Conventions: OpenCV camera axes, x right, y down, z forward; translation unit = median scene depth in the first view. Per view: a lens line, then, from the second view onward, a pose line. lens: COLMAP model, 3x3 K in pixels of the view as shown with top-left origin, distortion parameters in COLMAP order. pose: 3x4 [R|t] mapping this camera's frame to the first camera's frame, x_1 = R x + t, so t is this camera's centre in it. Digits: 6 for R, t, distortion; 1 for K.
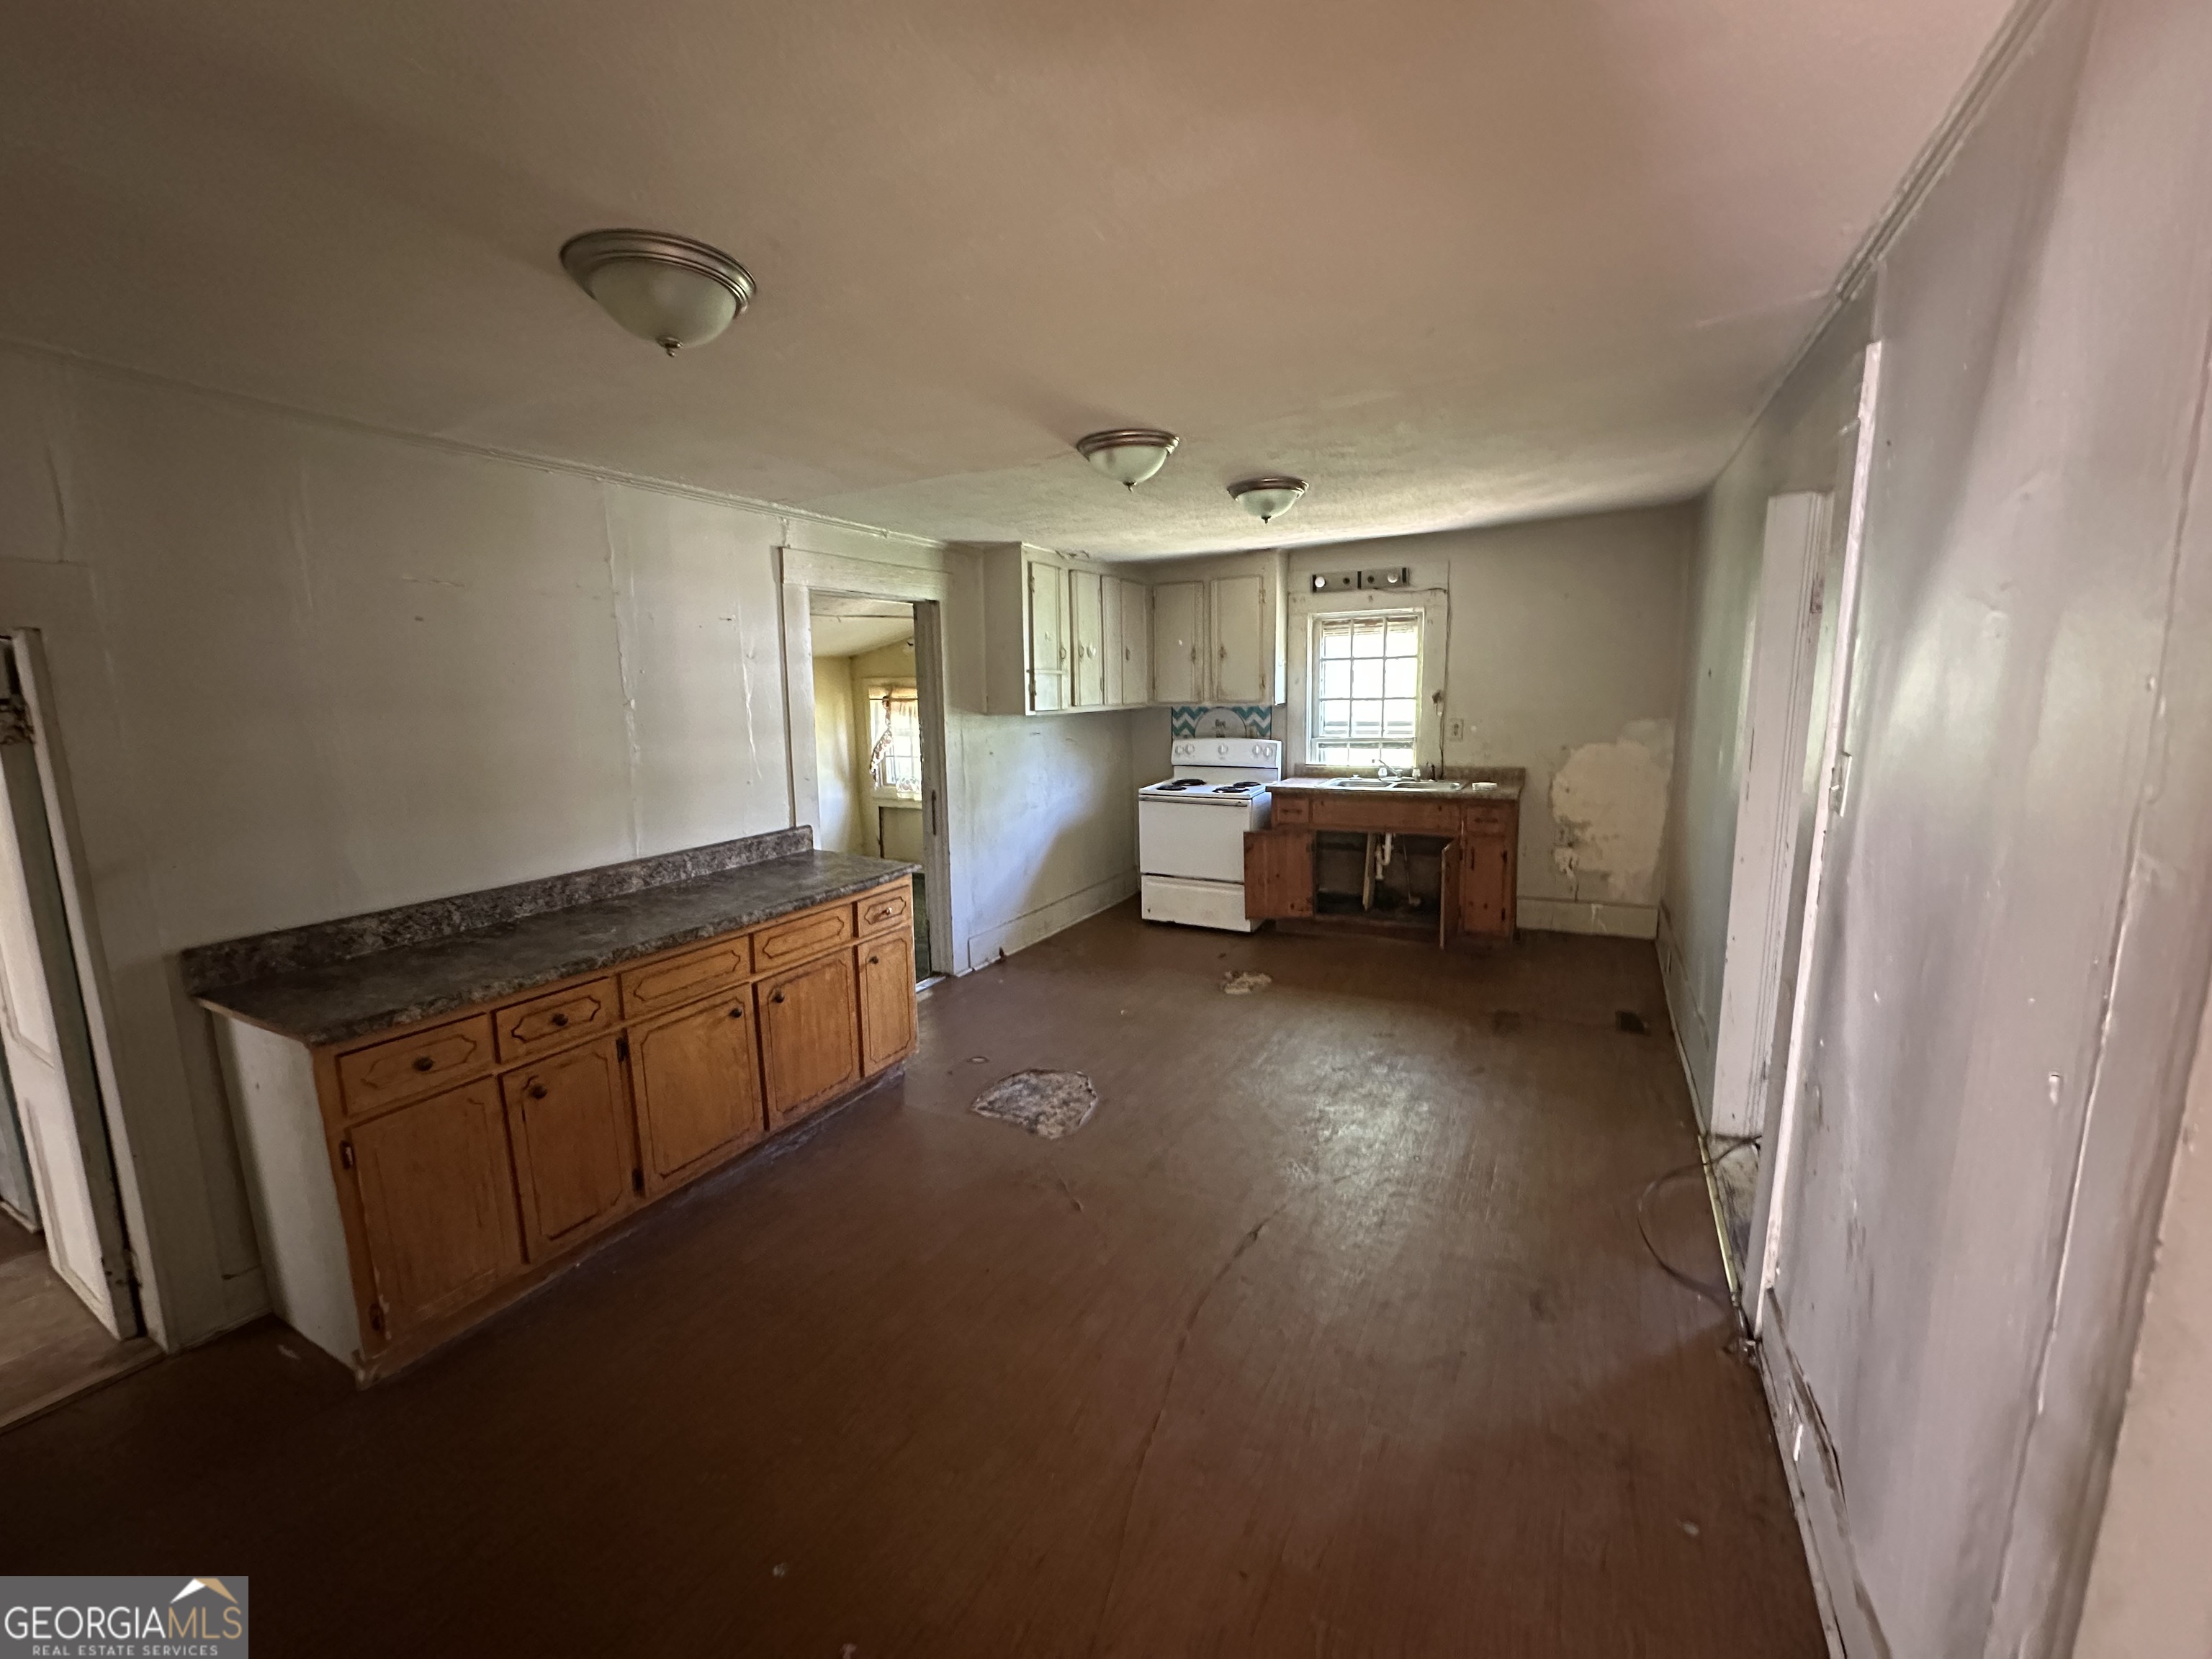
lens RADIAL K [[887.8, 0, 1112.1], [0, 887.8, 827.0], [0, 0, 1]] dist [-0.000018, -0.000180]
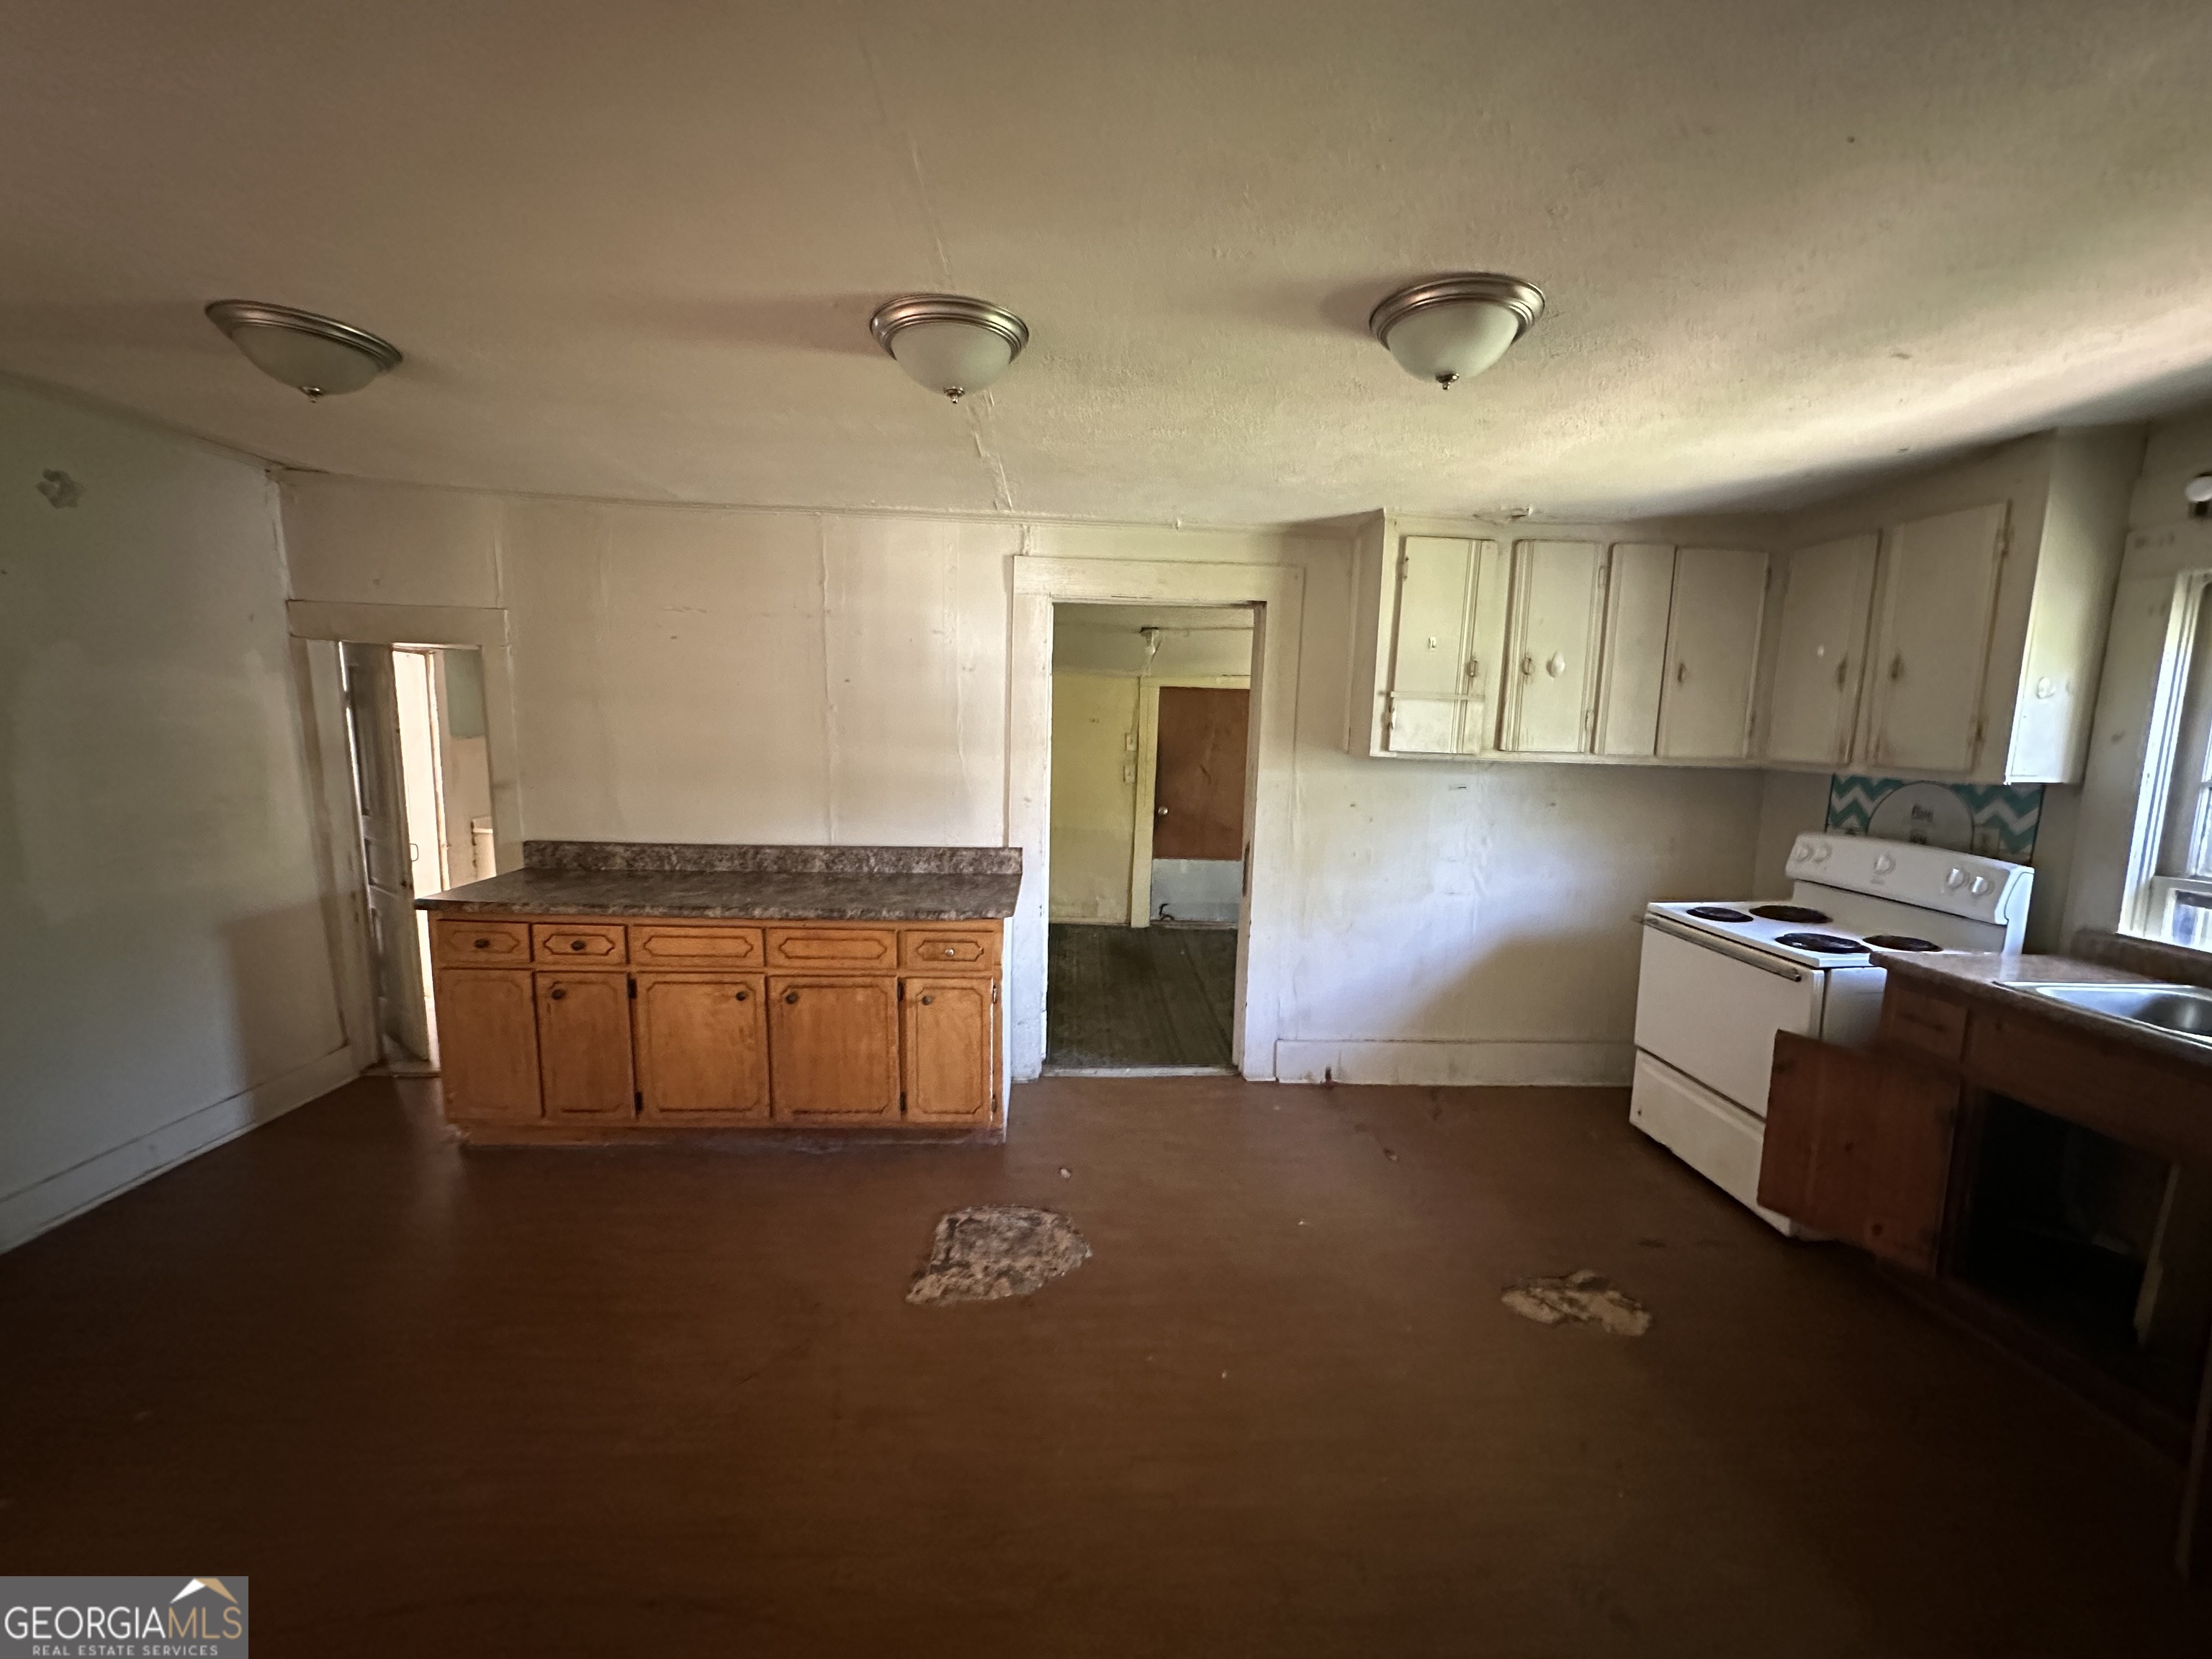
lens RADIAL K [[887.8, 0, 1112.1], [0, 887.8, 827.0], [0, 0, 1]] dist [-0.000018, -0.000180]
pose [[0.510076, 0.144408, -0.847920, 0.534514], [-0.173799, 0.982775, 0.062825, -0.106157], [0.842387, 0.115322, 0.526388, 0.621560]]
